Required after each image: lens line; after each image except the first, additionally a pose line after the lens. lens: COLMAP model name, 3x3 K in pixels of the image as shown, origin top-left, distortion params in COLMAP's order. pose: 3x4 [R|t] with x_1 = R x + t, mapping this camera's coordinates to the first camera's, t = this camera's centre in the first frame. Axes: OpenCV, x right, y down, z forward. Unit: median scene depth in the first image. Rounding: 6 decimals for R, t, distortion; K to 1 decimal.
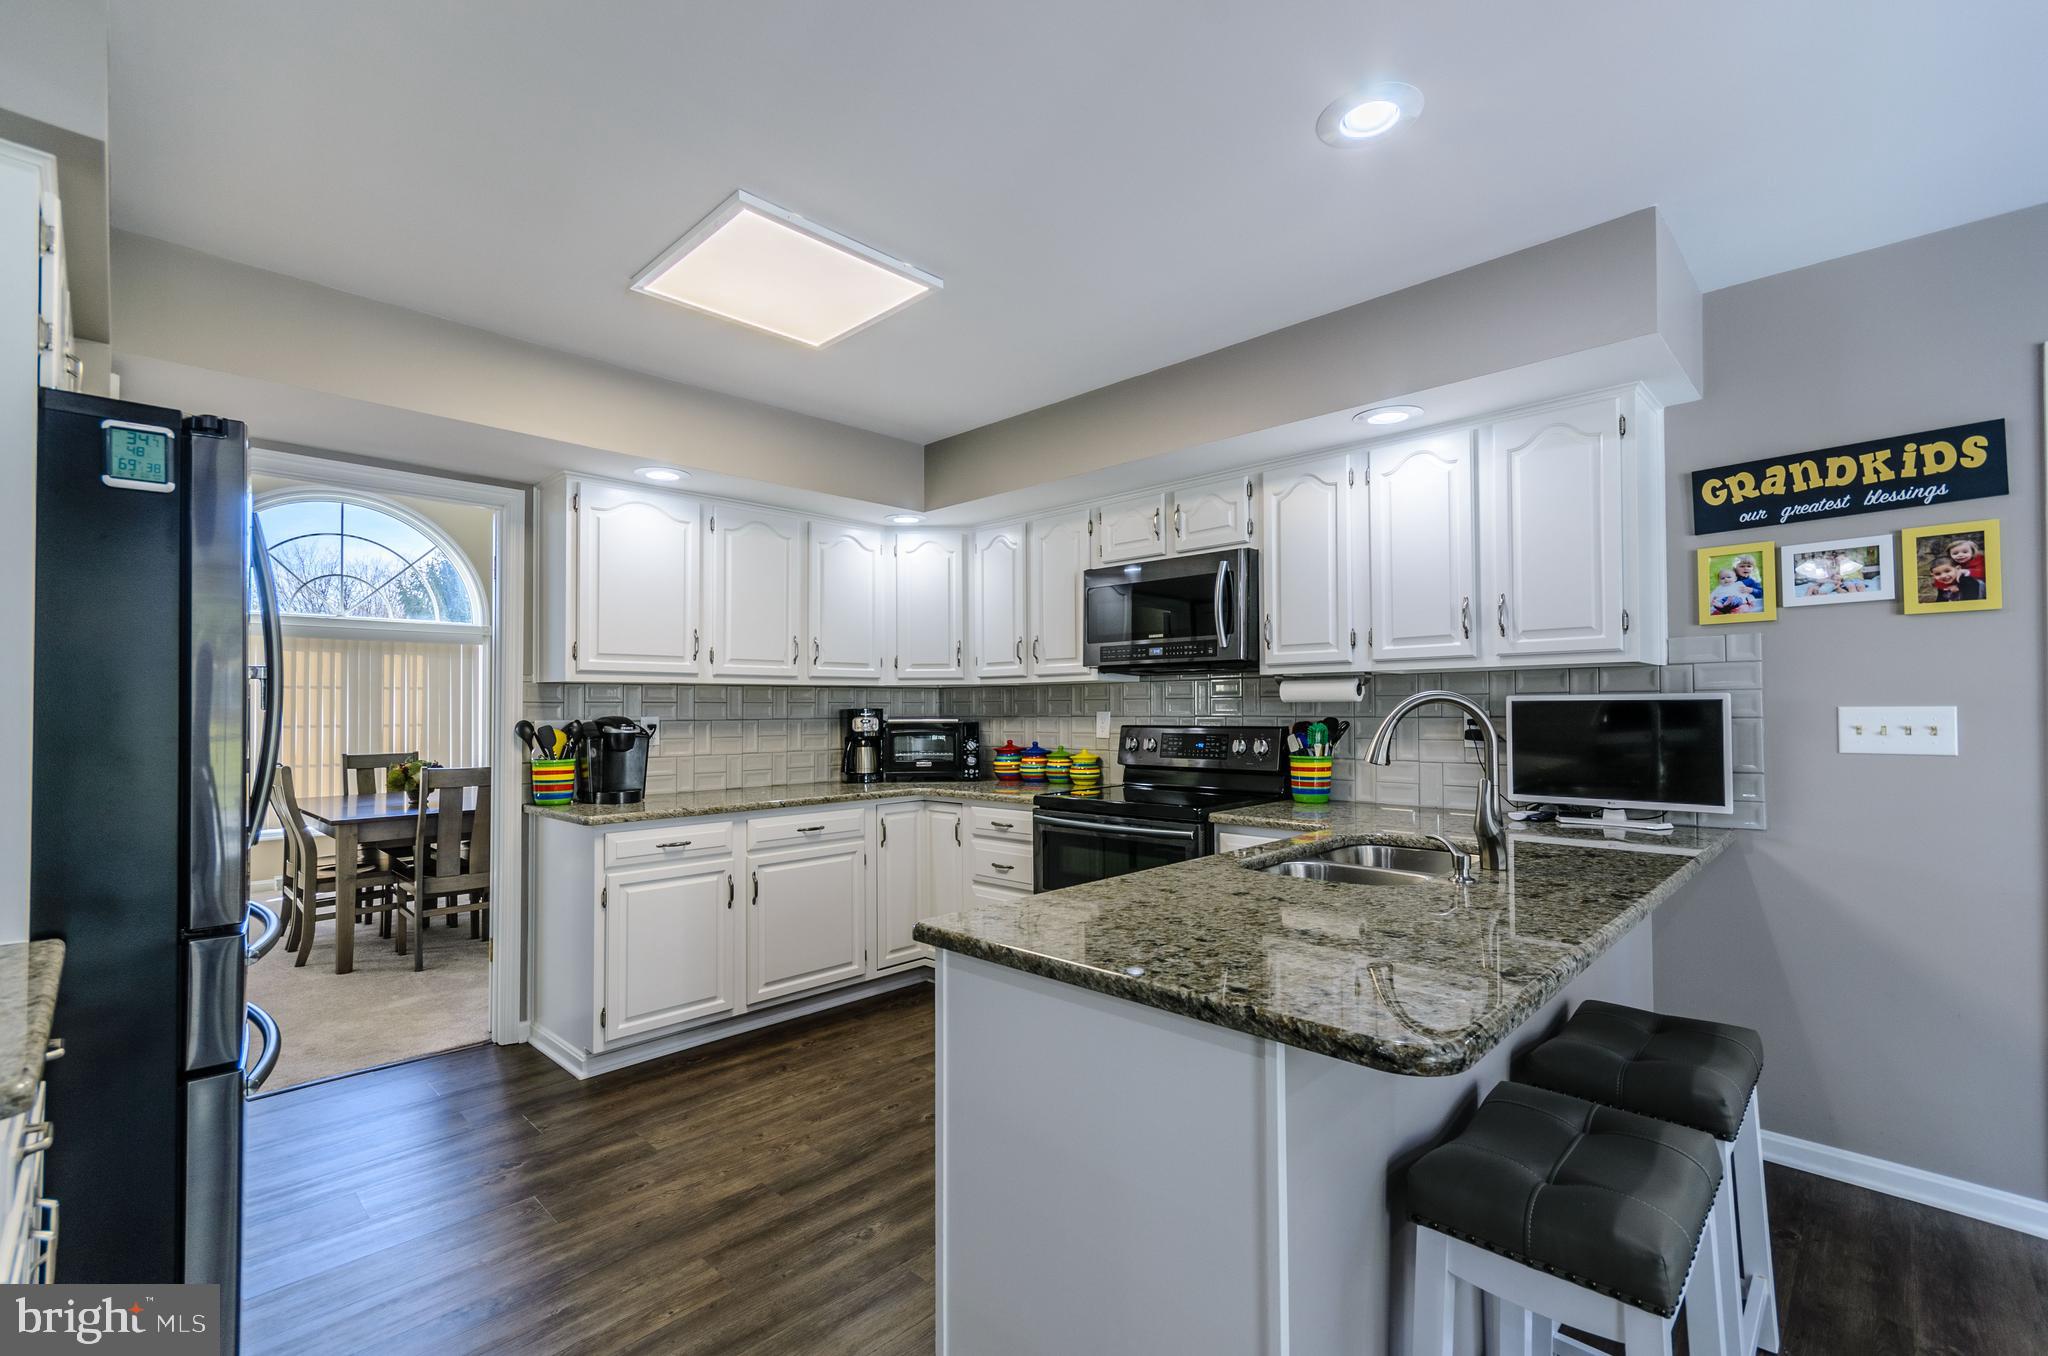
lens RADIAL K [[891.8, 0, 1020.7], [0, 891.8, 693.4], [0, 0, 1]] dist [0.002346, 0.000462]
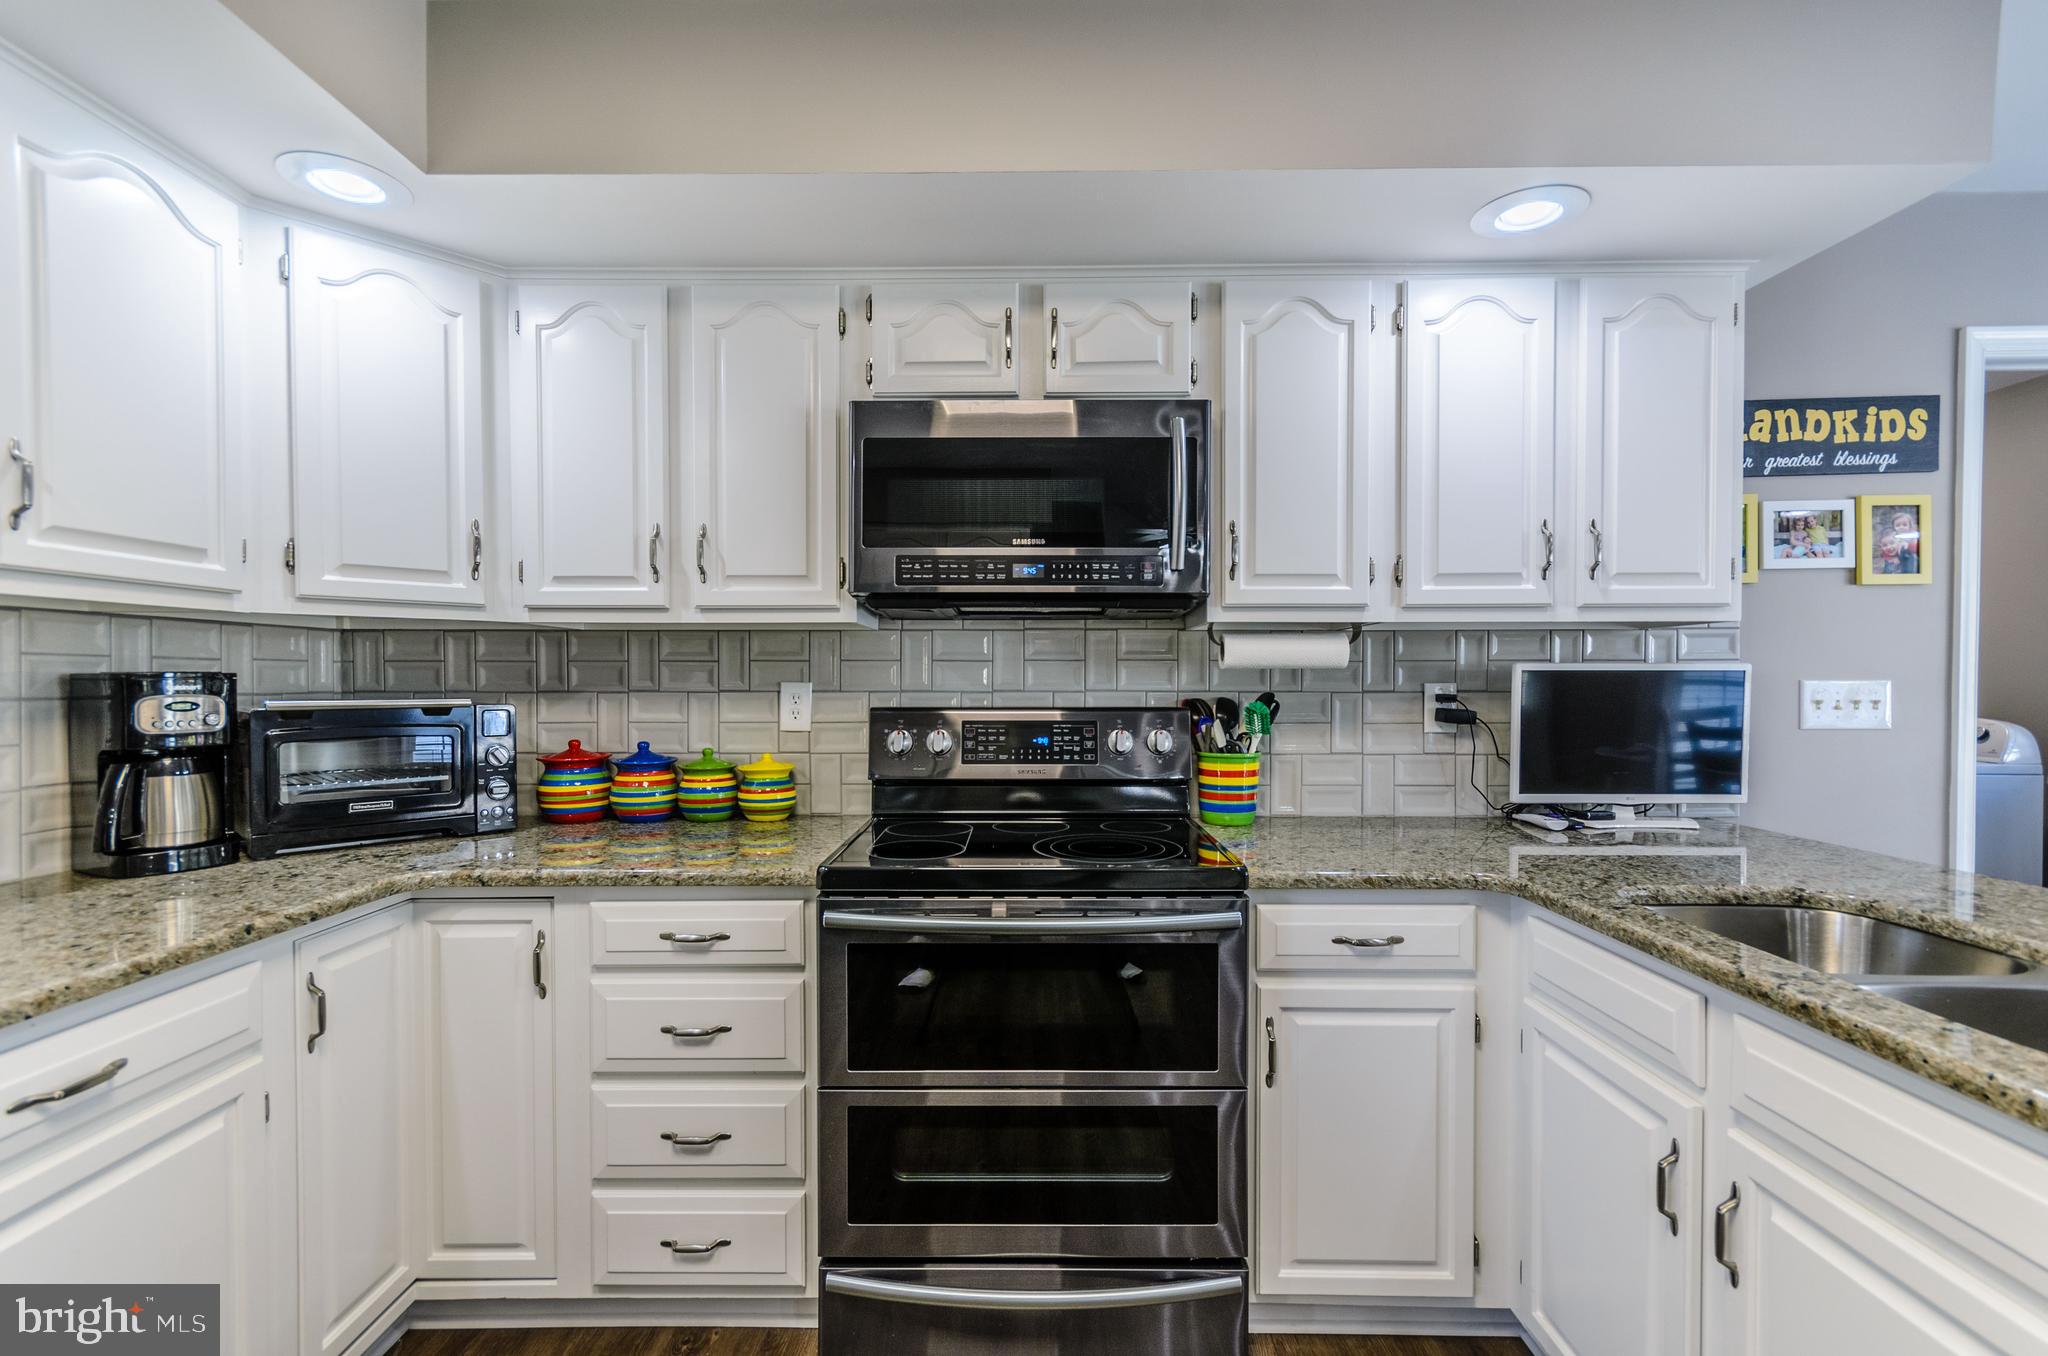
lens RADIAL K [[891.8, 0, 1020.7], [0, 891.8, 693.4], [0, 0, 1]] dist [0.002346, 0.000462]
pose [[0.725331, -0.004498, 0.688385, -0.232983], [-0.016366, 0.999583, 0.023776, 0.014829], [-0.688206, -0.028512, 0.724955, 0.643083]]
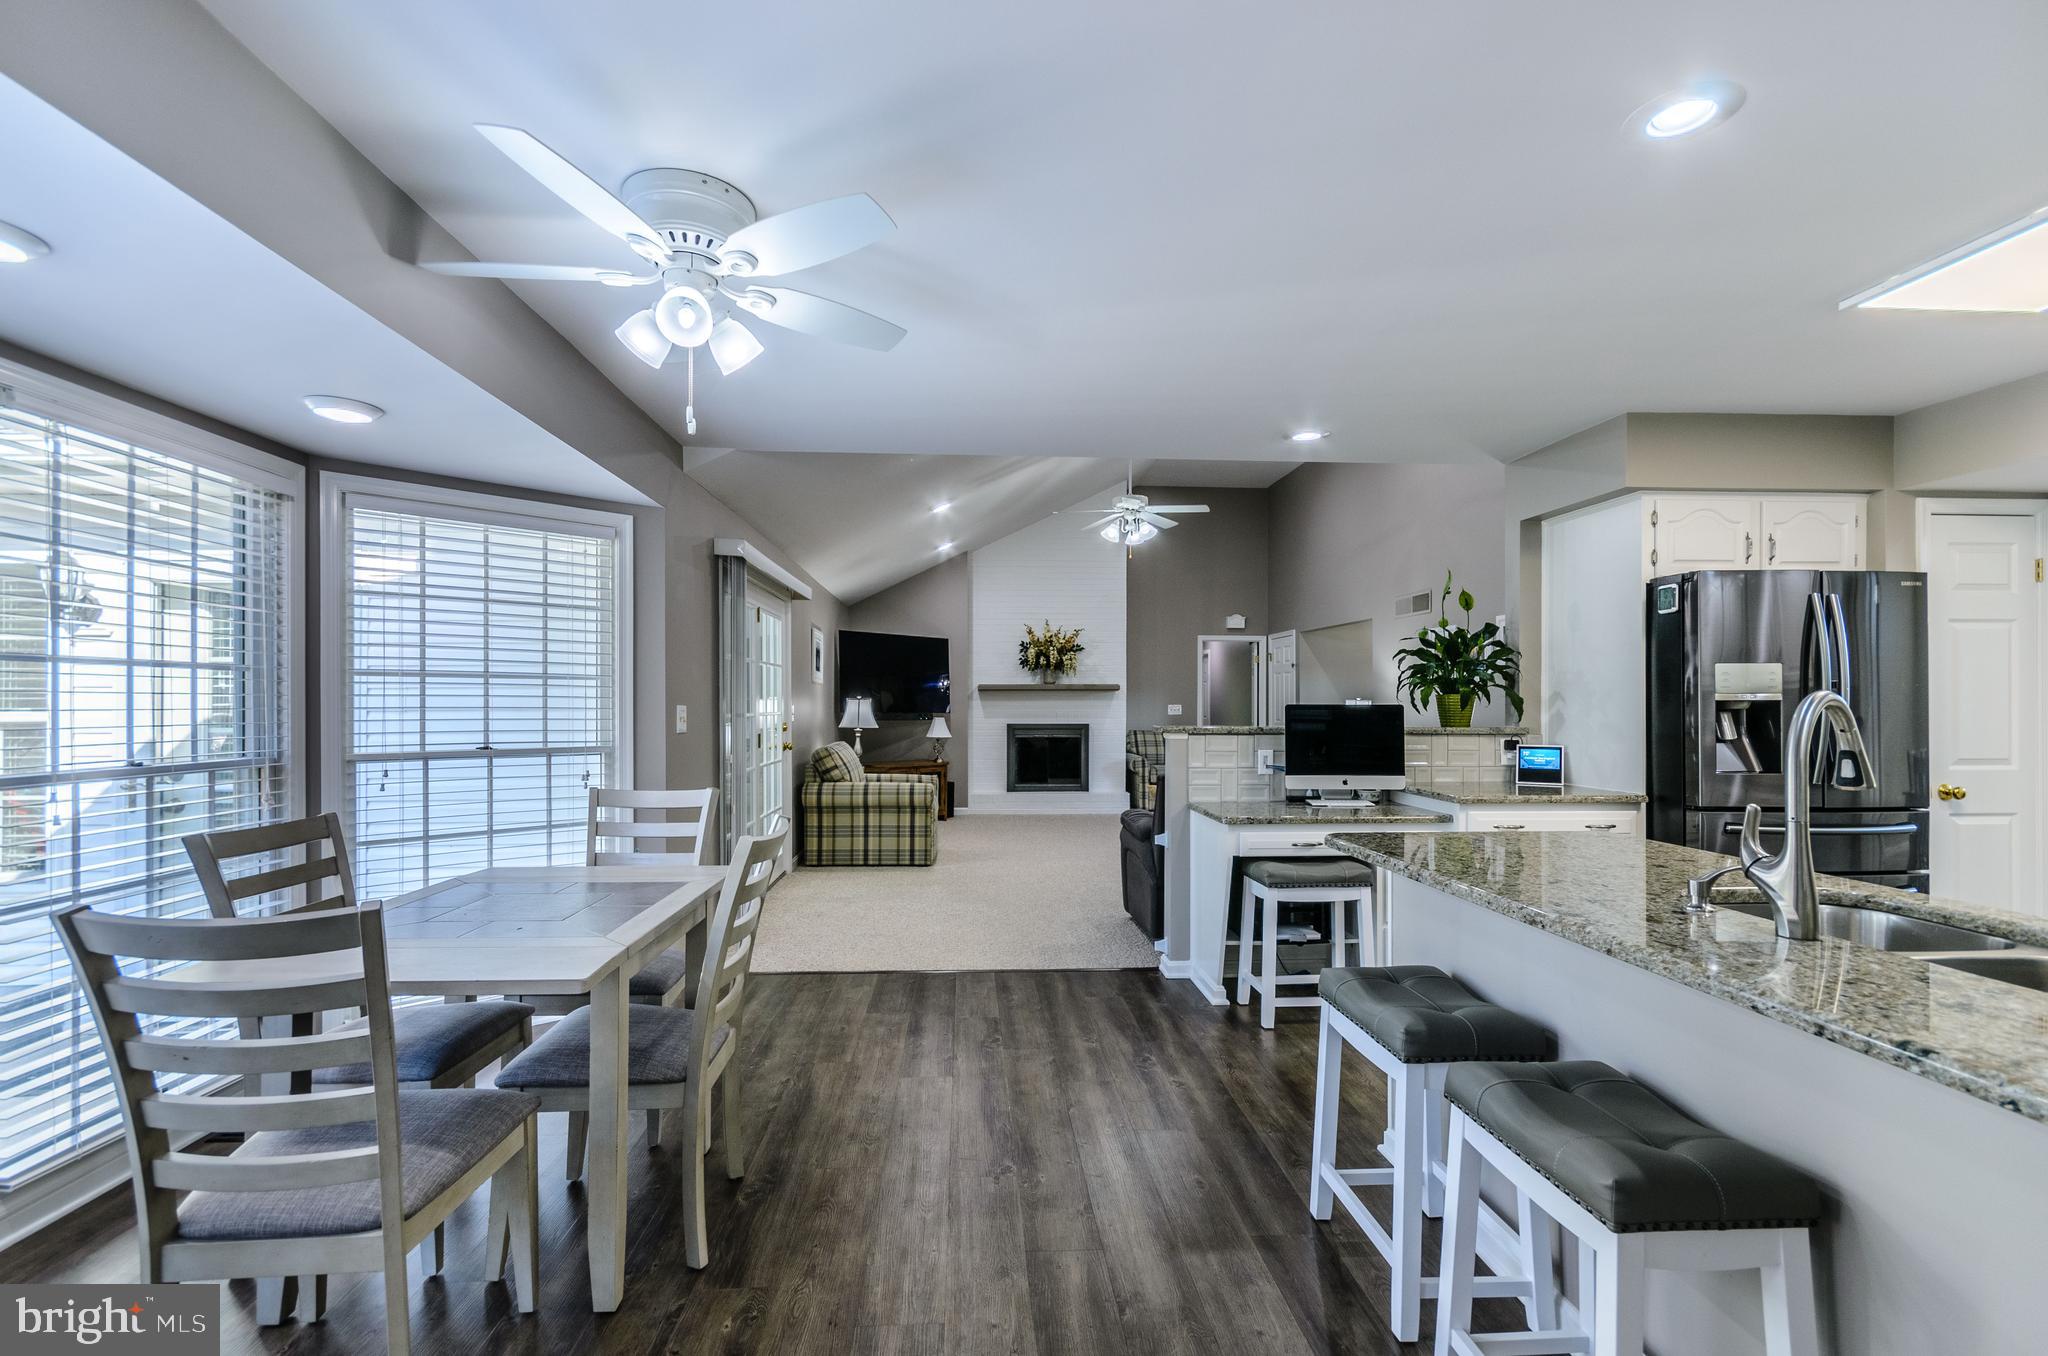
lens RADIAL K [[898.5, 0, 1015.3], [0, 898.5, 701.4], [0, 0, 1]] dist [0.005001, 0.000616]
pose [[-0.675709, 0.001593, -0.737167, 0.881648], [0.014968, 0.999821, -0.011559, 0.003273], [0.737016, -0.018845, -0.675612, 0.609464]]
